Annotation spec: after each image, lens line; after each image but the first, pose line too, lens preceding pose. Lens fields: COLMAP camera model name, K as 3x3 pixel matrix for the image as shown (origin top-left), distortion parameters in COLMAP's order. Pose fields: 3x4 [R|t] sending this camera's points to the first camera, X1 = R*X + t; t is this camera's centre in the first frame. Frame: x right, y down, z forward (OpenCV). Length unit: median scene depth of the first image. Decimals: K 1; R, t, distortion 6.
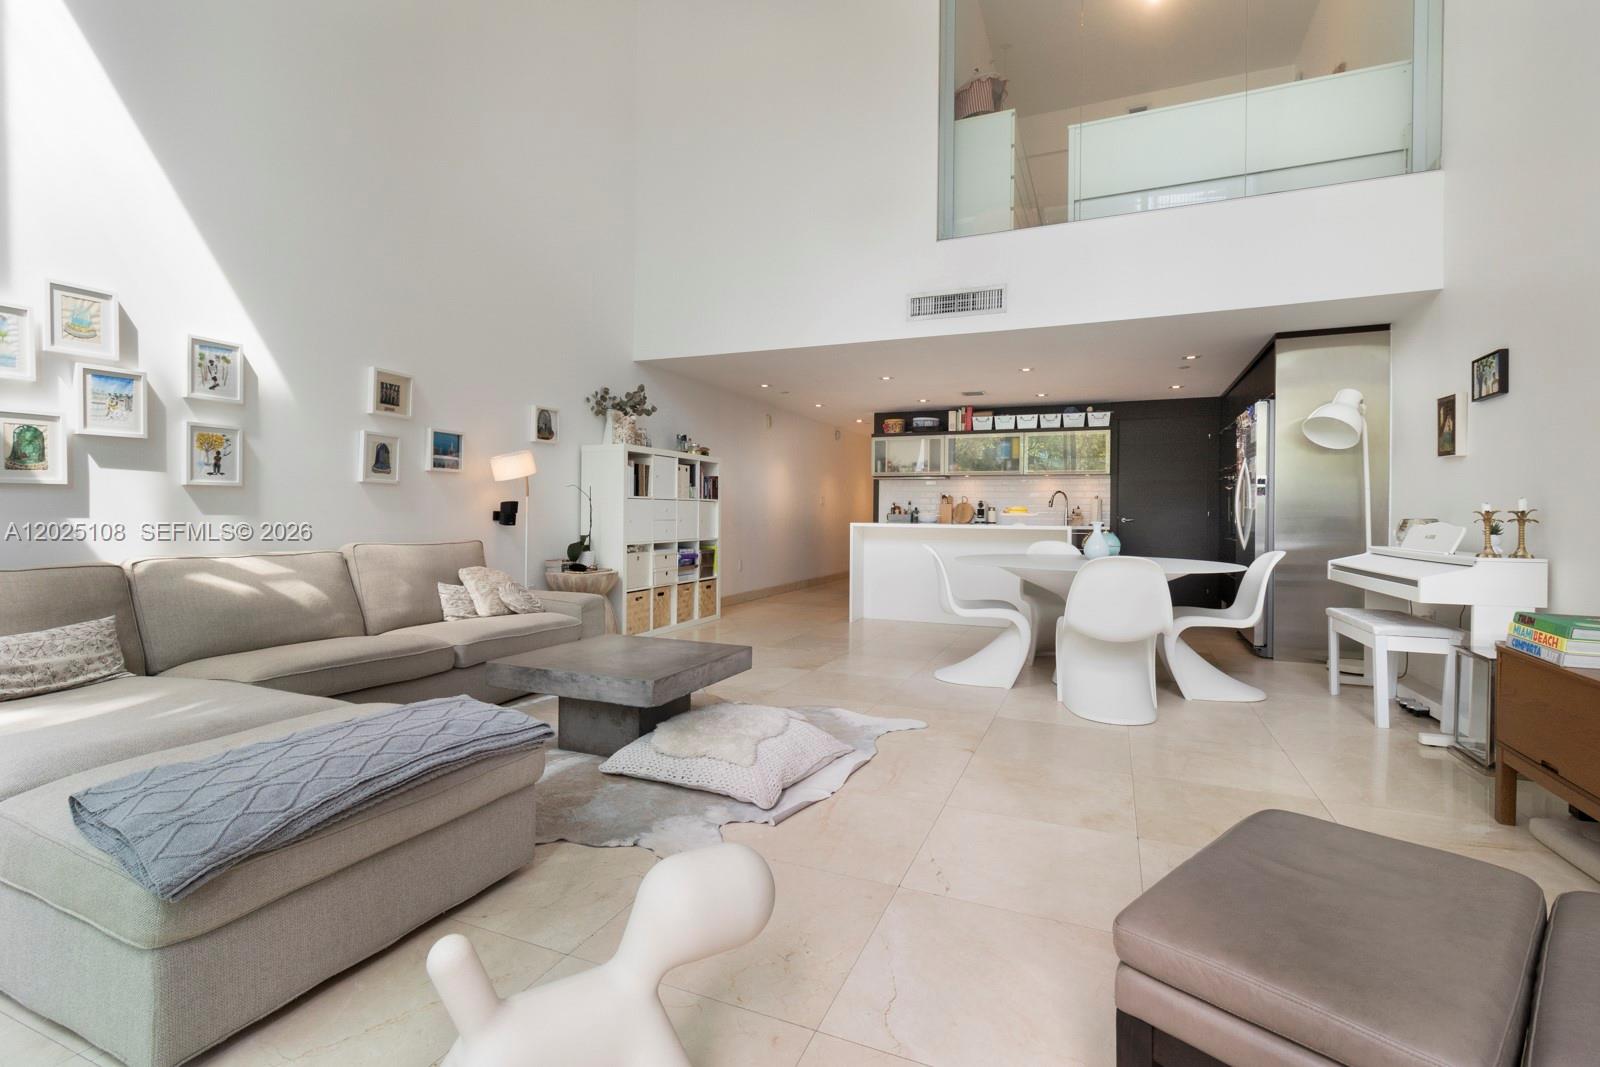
lens RADIAL K [[747.5, 0, 810.0], [0, 747.5, 525.8], [0, 0, 1]] dist [0.002336, 0.000478]
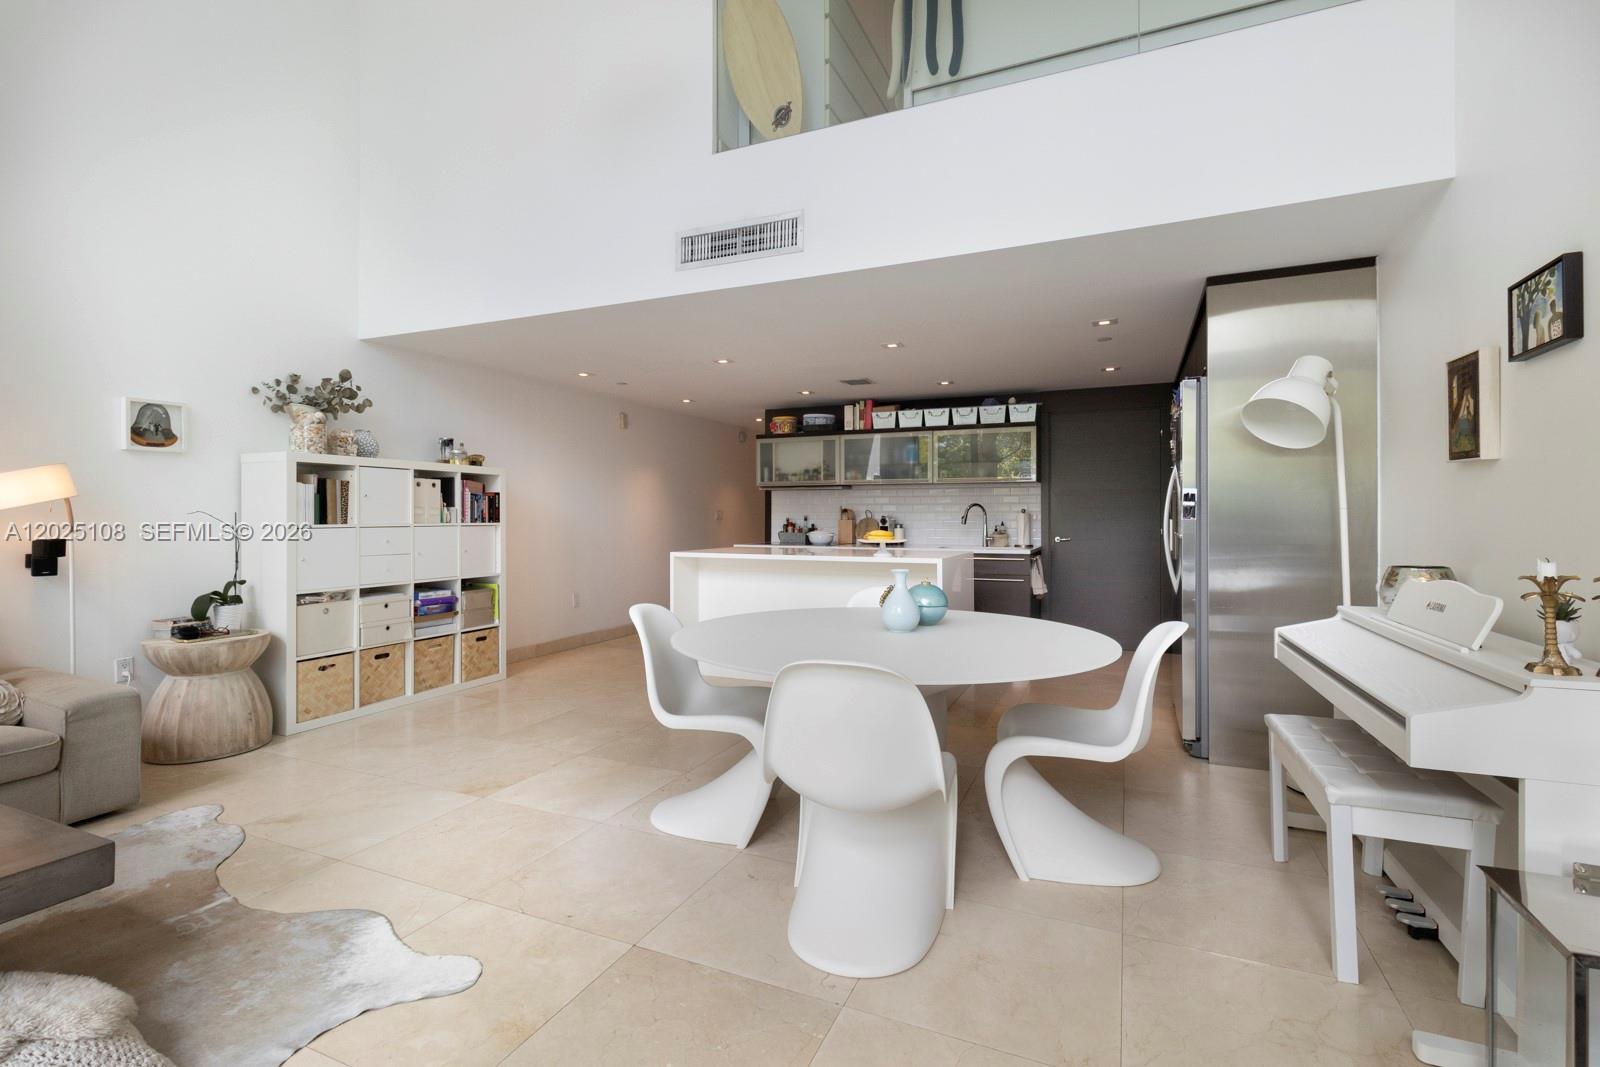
lens RADIAL K [[747.5, 0, 811.8], [0, 747.5, 525.7], [0, 0, 1]] dist [0.002336, 0.000478]
pose [[0.999820, -0.009185, -0.016572, 0.270787], [0.009117, 0.999950, -0.004214, -0.033695], [0.016609, 0.004063, 0.999854, 0.315141]]
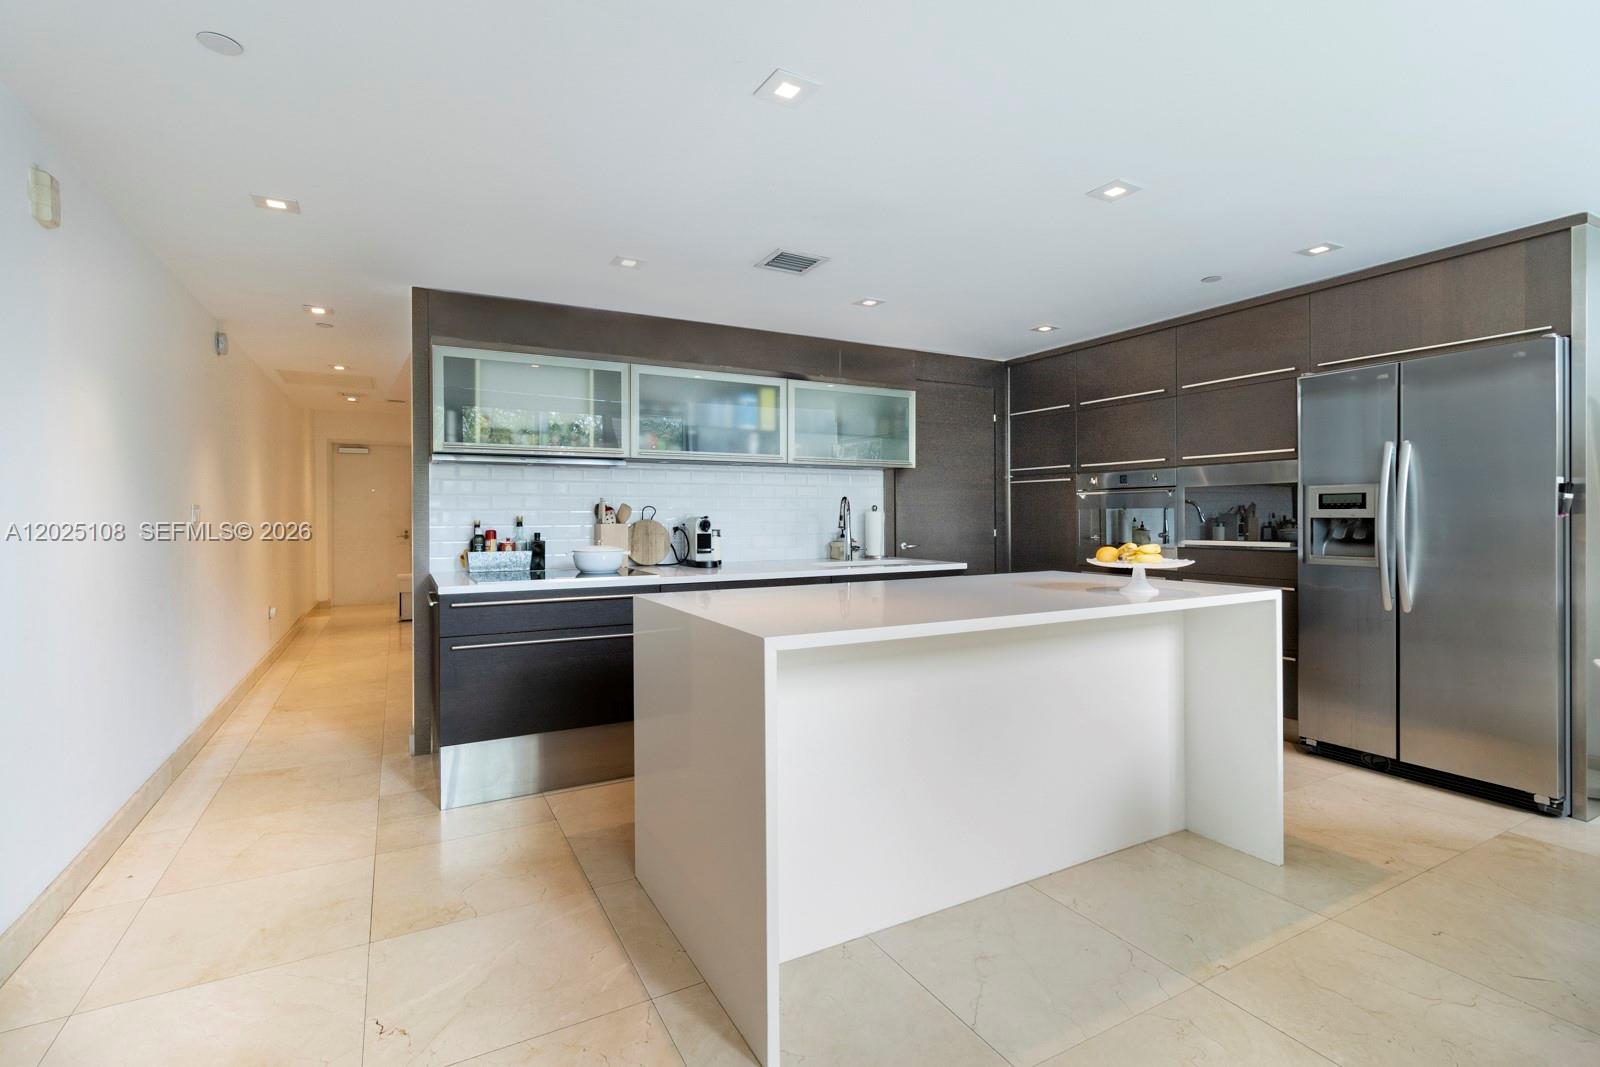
lens RADIAL K [[747.5, 0, 792.2], [0, 747.5, 527.4], [0, 0, 1]] dist [0.002336, 0.000478]
pose [[0.645926, -0.022874, 0.763057, -0.148221], [0.023631, 0.999671, 0.009963, -0.050402], [-0.763034, 0.011597, 0.646255, 1.092600]]
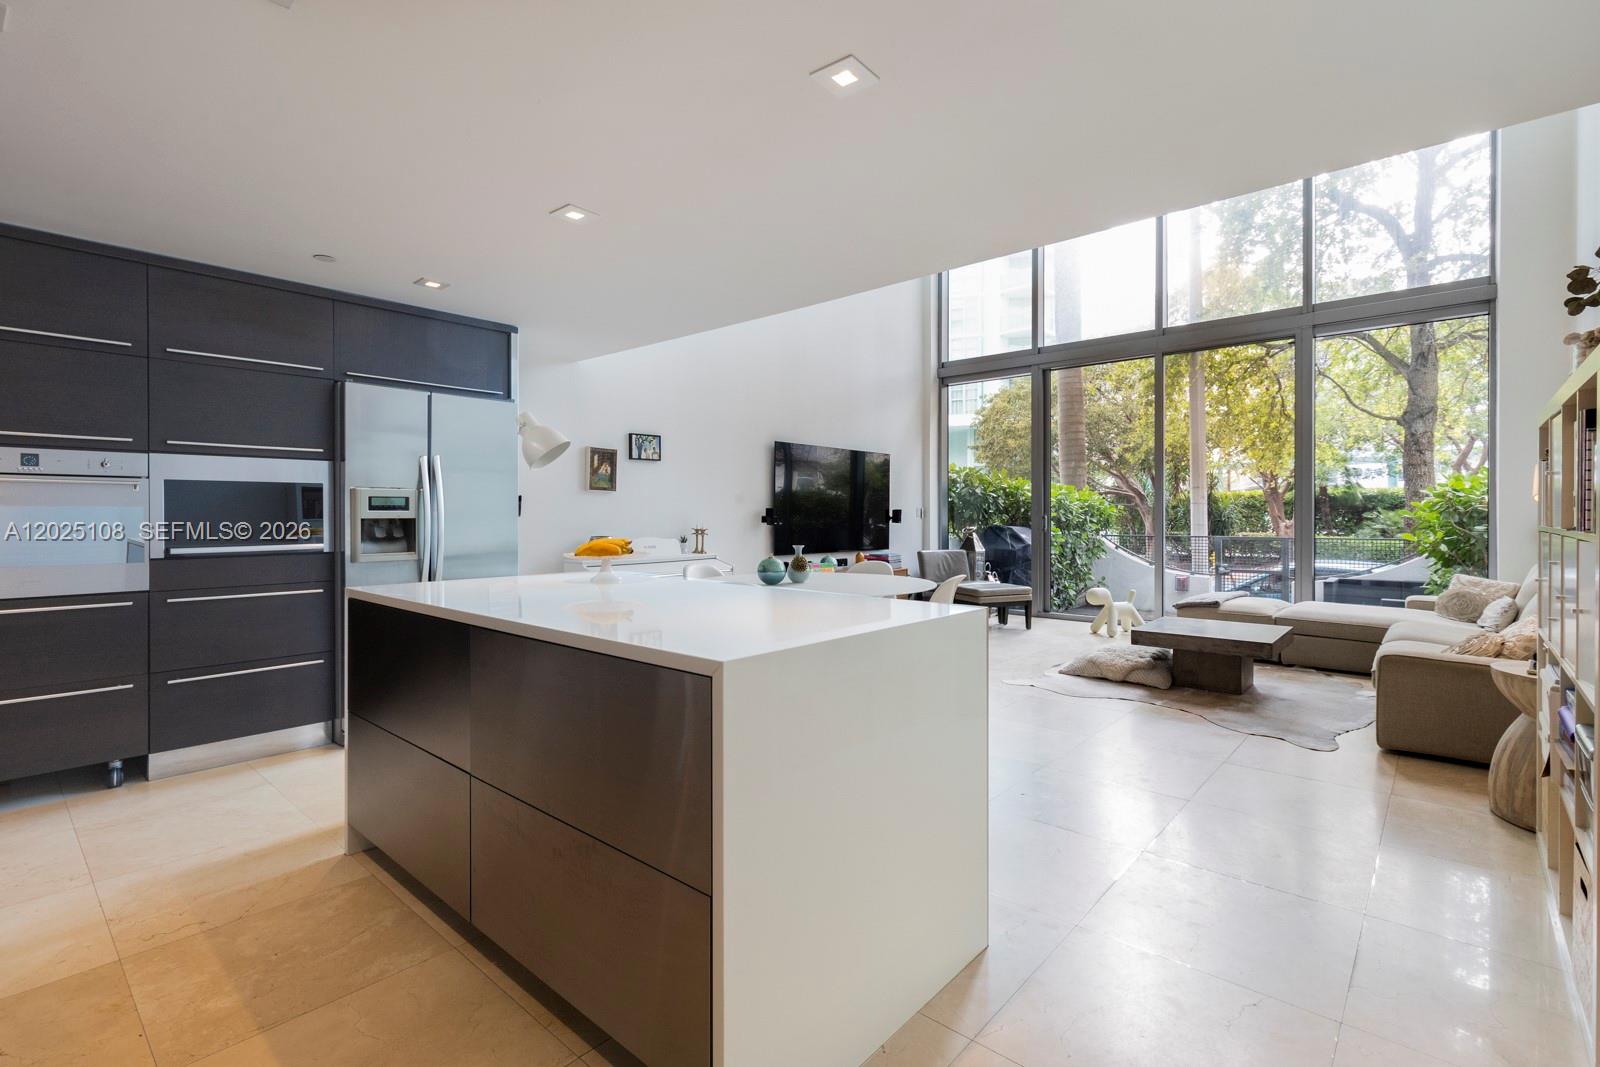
lens RADIAL K [[747.5, 0, 794.8], [0, 747.5, 524.4], [0, 0, 1]] dist [0.002336, 0.000478]
pose [[-0.943924, -0.010457, 0.329996, 0.043163], [0.000405, 0.999461, 0.032829, -0.058719], [-0.330162, 0.031121, -0.943411, 1.688197]]
